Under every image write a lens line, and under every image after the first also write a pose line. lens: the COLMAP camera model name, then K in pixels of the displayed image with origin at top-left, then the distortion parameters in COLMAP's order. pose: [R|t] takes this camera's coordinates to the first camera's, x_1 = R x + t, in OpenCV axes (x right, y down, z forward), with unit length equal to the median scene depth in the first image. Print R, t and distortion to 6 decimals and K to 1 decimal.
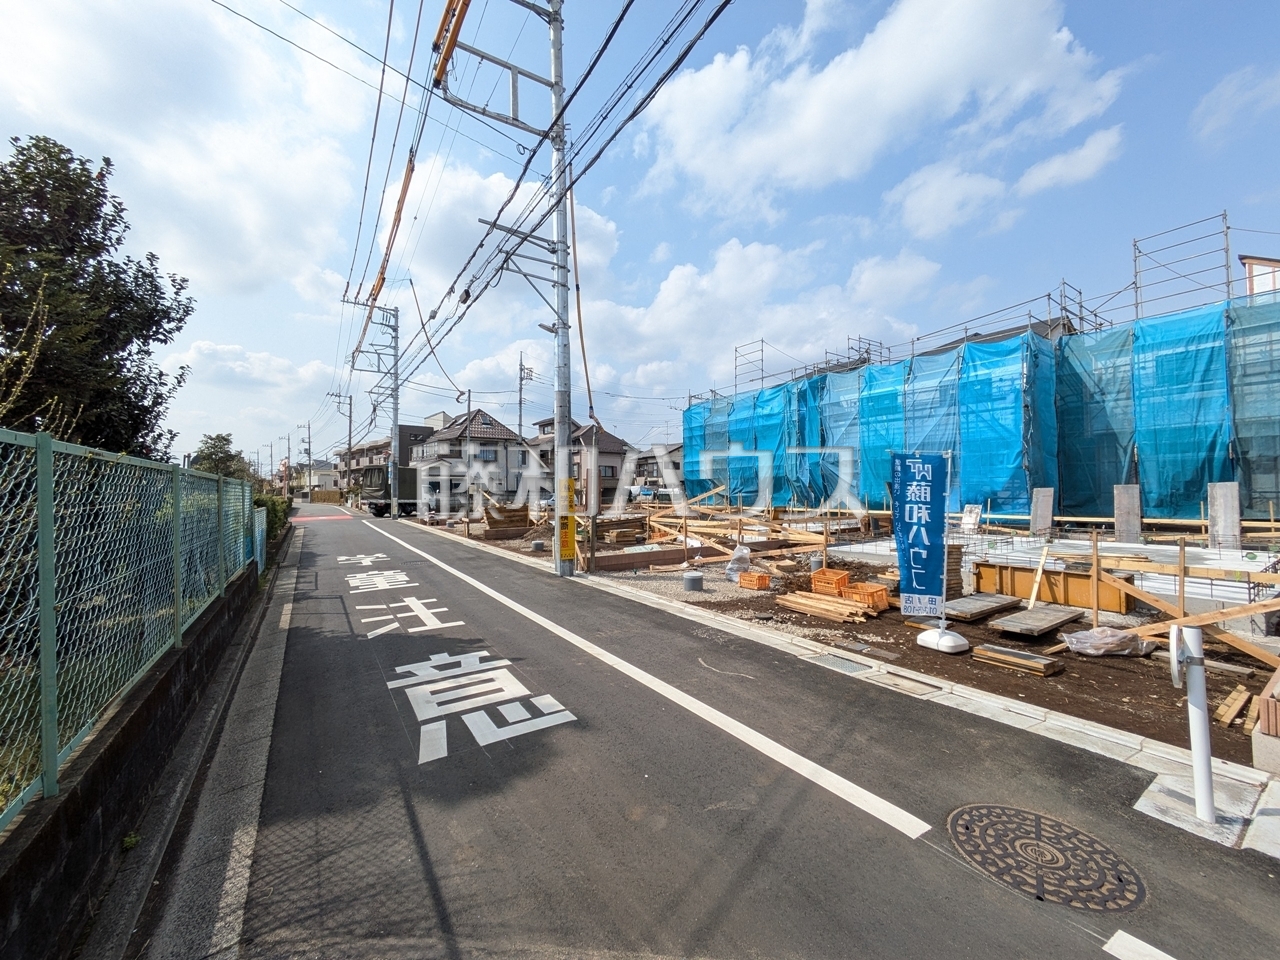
lens RADIAL K [[504.8, 0, 642.5], [0, 504.8, 478.4], [0, 0, 1]] dist [0.001624, 0.000544]
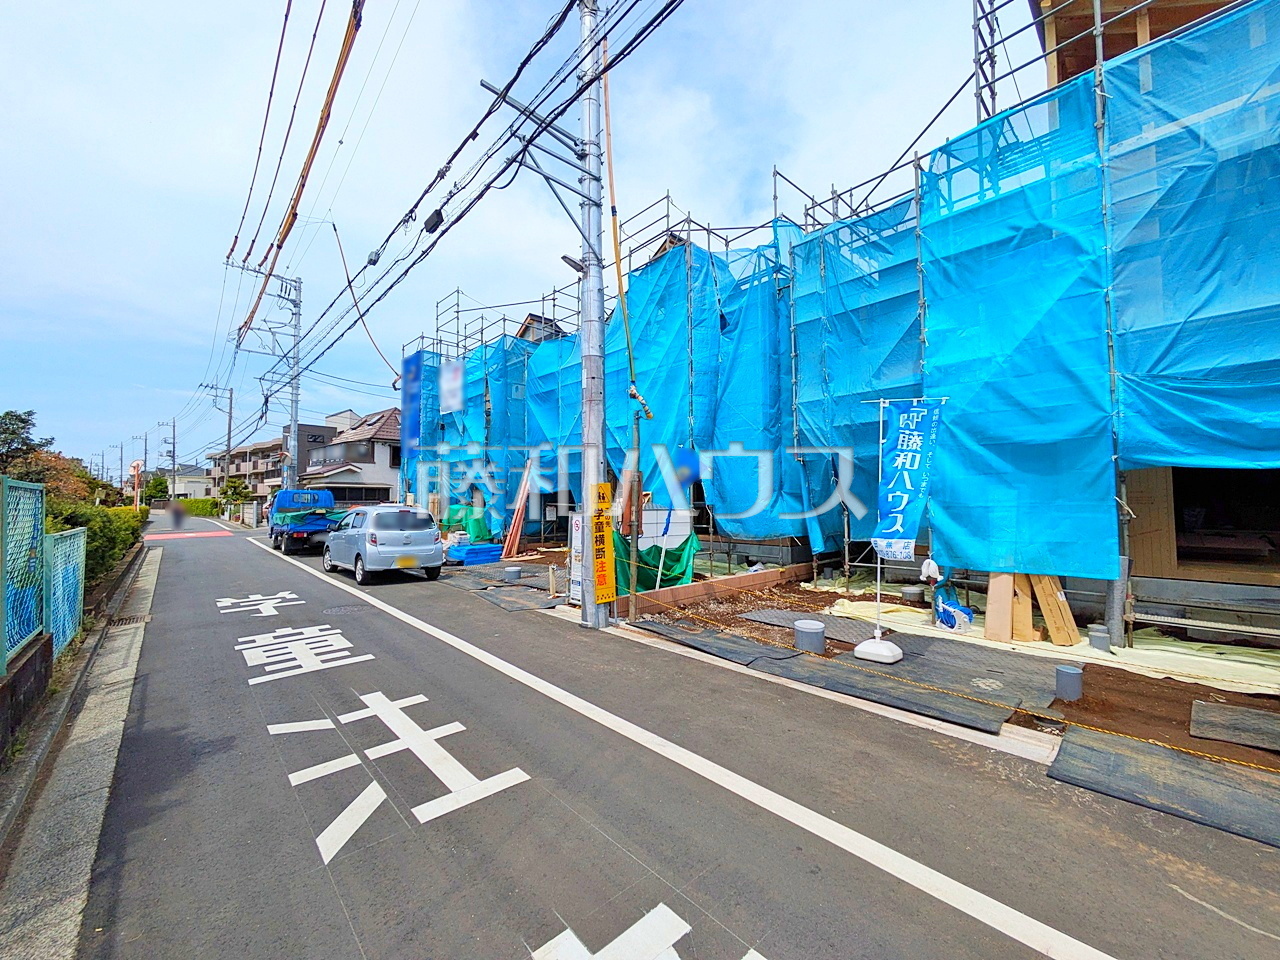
lens RADIAL K [[504.8, 0, 642.5], [0, 504.8, 478.4], [0, 0, 1]] dist [0.001624, 0.000544]
pose [[0.986305, 0.009898, 0.164633, -0.204160], [-0.006410, 0.999744, -0.021701, 0.007435], [-0.164806, 0.020348, 0.986116, 0.311182]]
